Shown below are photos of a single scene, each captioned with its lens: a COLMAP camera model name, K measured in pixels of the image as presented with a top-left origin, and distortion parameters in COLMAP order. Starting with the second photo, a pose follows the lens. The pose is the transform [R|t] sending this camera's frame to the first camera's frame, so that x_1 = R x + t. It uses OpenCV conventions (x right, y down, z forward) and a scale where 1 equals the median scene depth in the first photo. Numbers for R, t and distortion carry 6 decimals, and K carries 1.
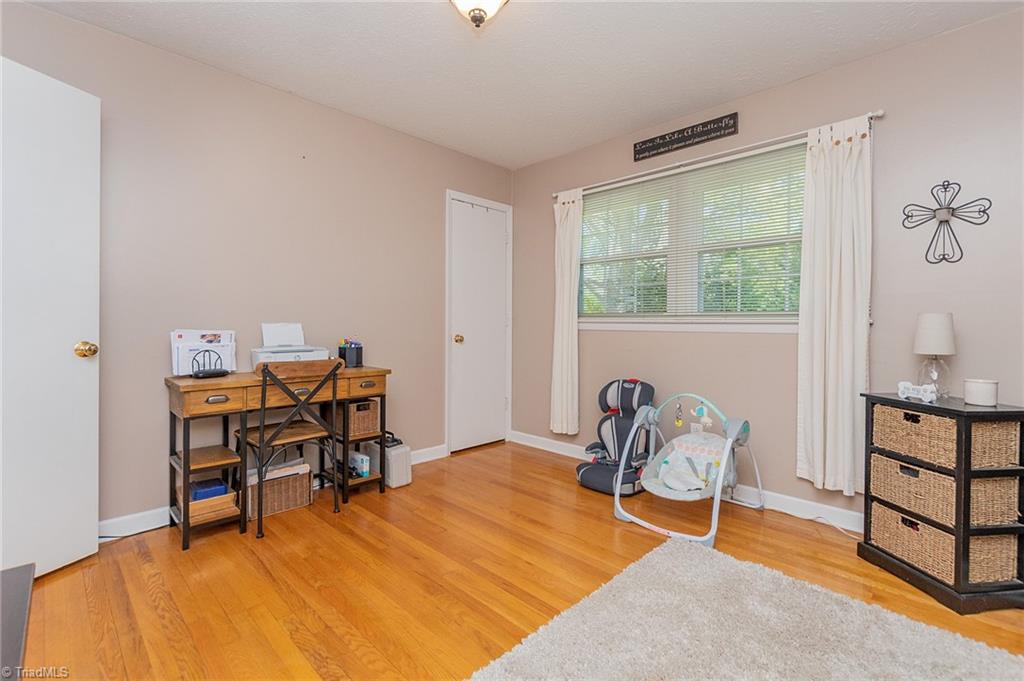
lens RADIAL K [[475.9, 0, 519.8], [0, 475.9, 324.0], [0, 0, 1]] dist [0.008126, -0.003335]
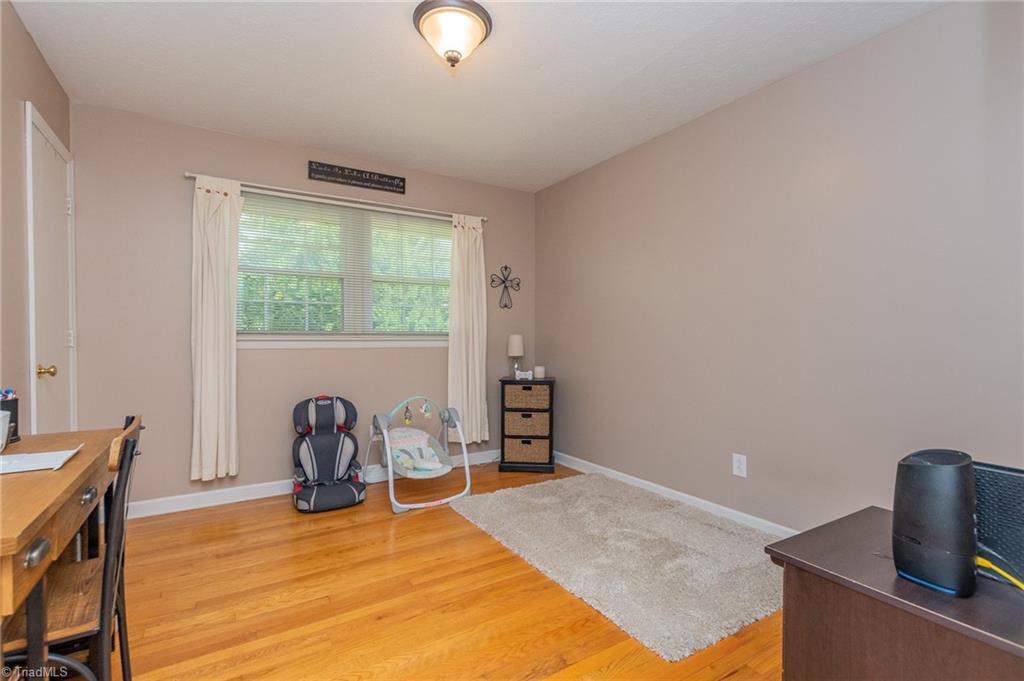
lens RADIAL K [[475.9, 0, 513.7], [0, 475.9, 338.8], [0, 0, 1]] dist [0.008126, -0.003335]
pose [[0.218246, -0.010651, 0.975836, -0.912647], [-0.000678, 0.999939, 0.011066, -0.024757], [-0.975894, -0.003077, 0.218225, 0.517074]]
